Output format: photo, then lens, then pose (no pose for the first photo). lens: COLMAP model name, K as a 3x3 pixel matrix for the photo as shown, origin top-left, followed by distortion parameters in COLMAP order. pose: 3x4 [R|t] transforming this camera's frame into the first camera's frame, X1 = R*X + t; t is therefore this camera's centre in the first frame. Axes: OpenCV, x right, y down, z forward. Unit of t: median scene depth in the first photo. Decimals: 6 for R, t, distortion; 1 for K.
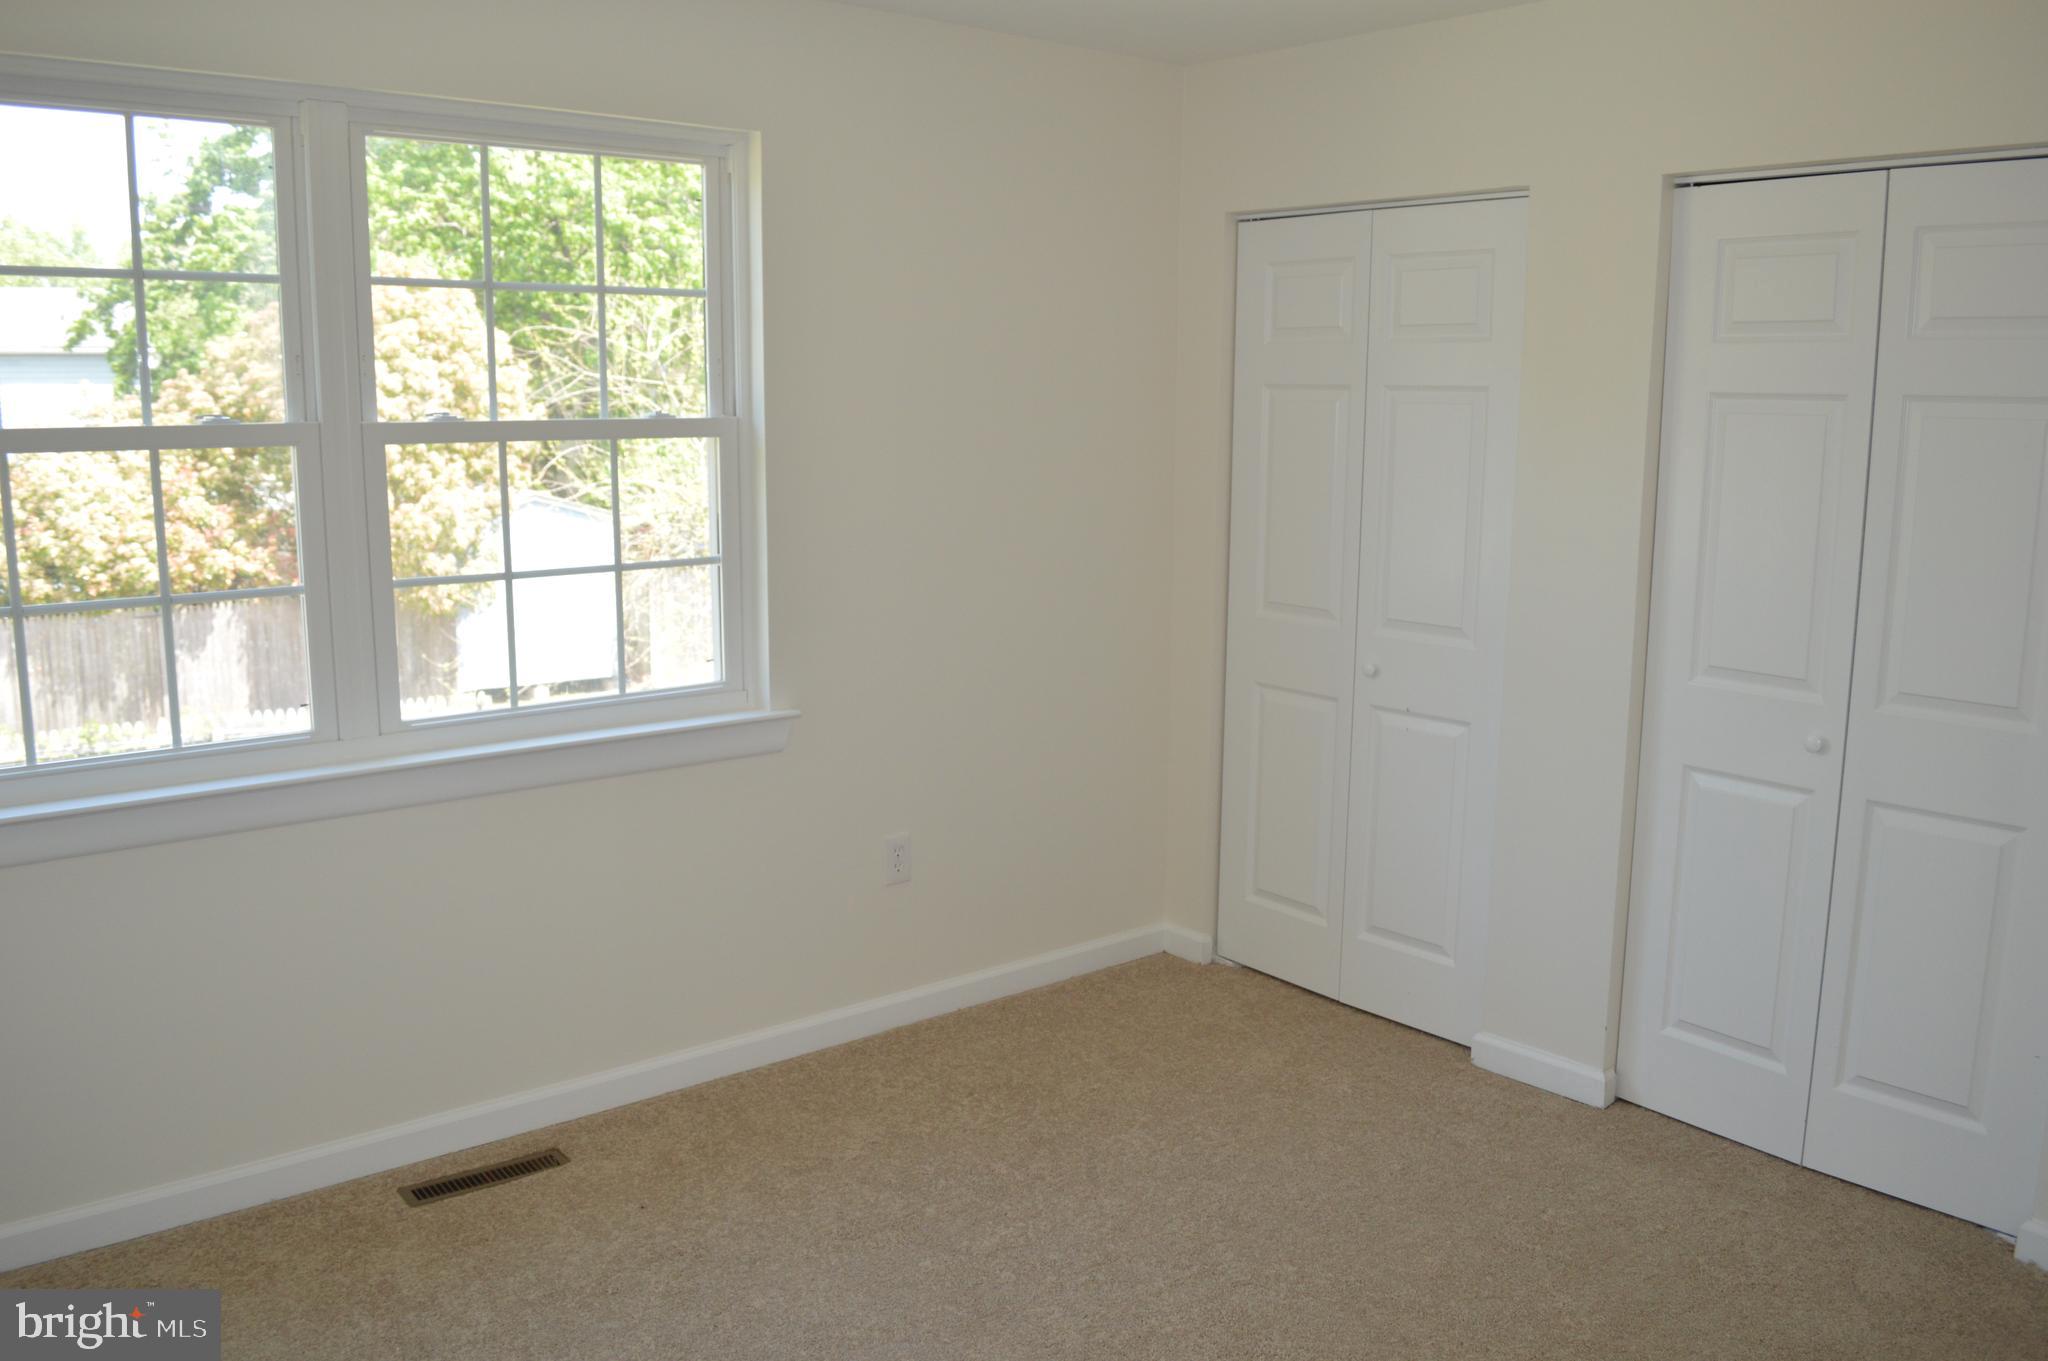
lens RADIAL K [[1643.0, 0, 1024.0], [0, 1643.0, 680.5], [0, 0, 1]] dist [-0.080187, 0.000075]
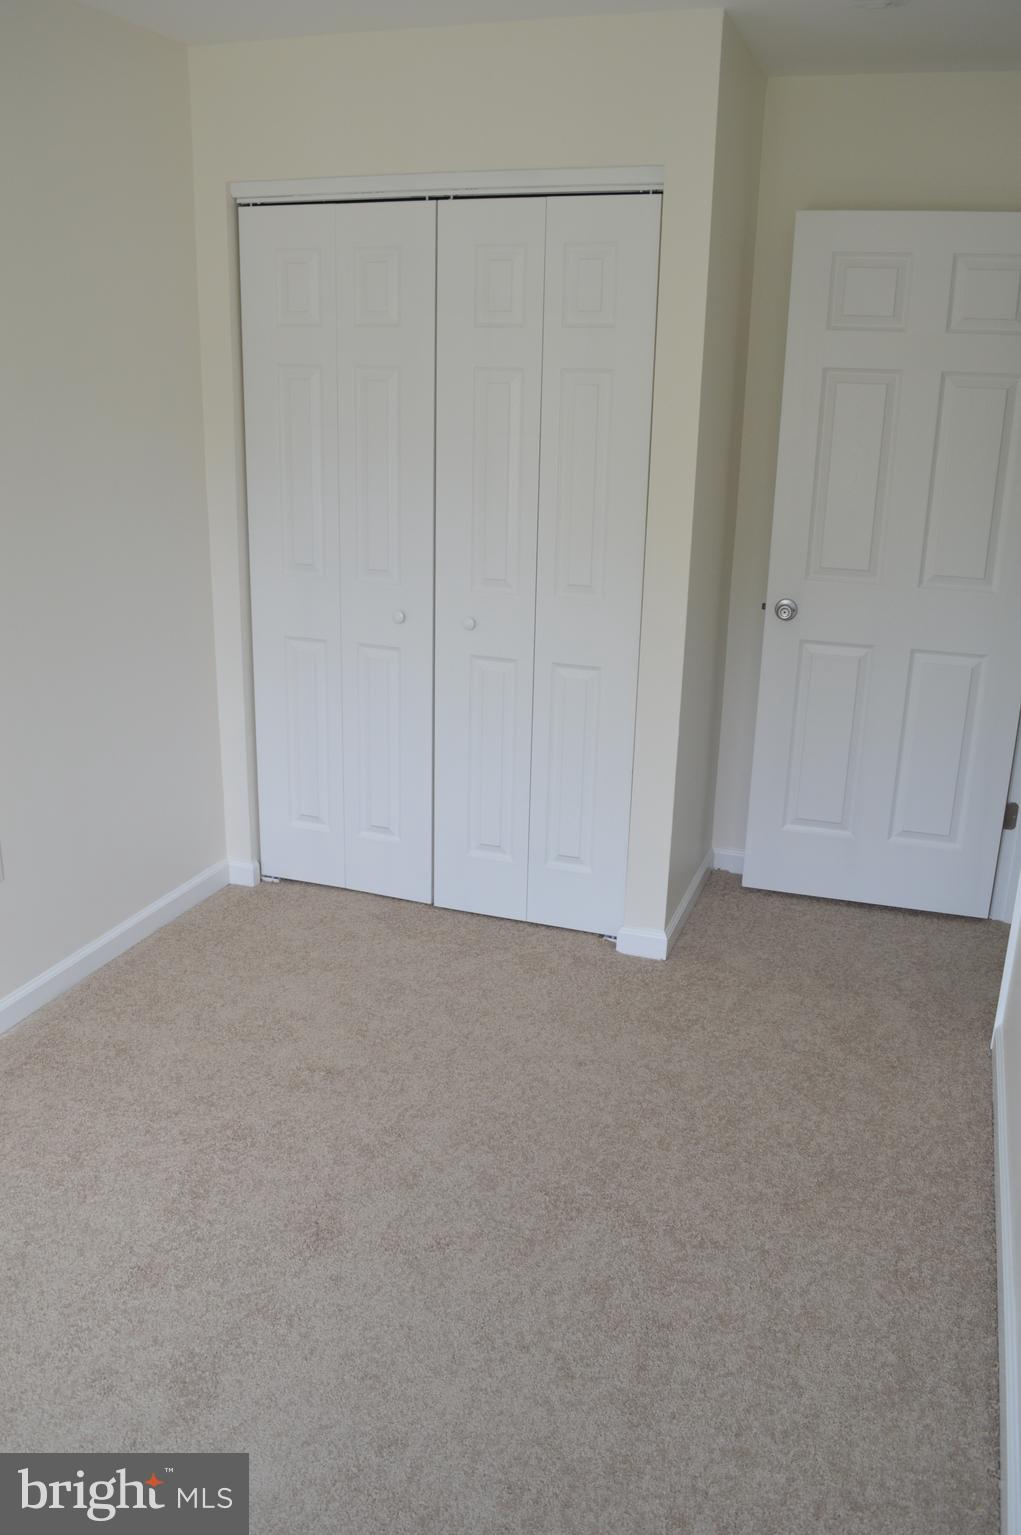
lens RADIAL K [[1263.7, 0, 497.3], [0, 1263.7, 752.5], [0, 0, 1]] dist [-0.056590, -0.002573]
pose [[0.869453, -0.134482, 0.475359, -0.124900], [0.073455, 0.986731, 0.144801, -0.027610], [-0.488524, -0.090980, 0.867794, 0.143735]]
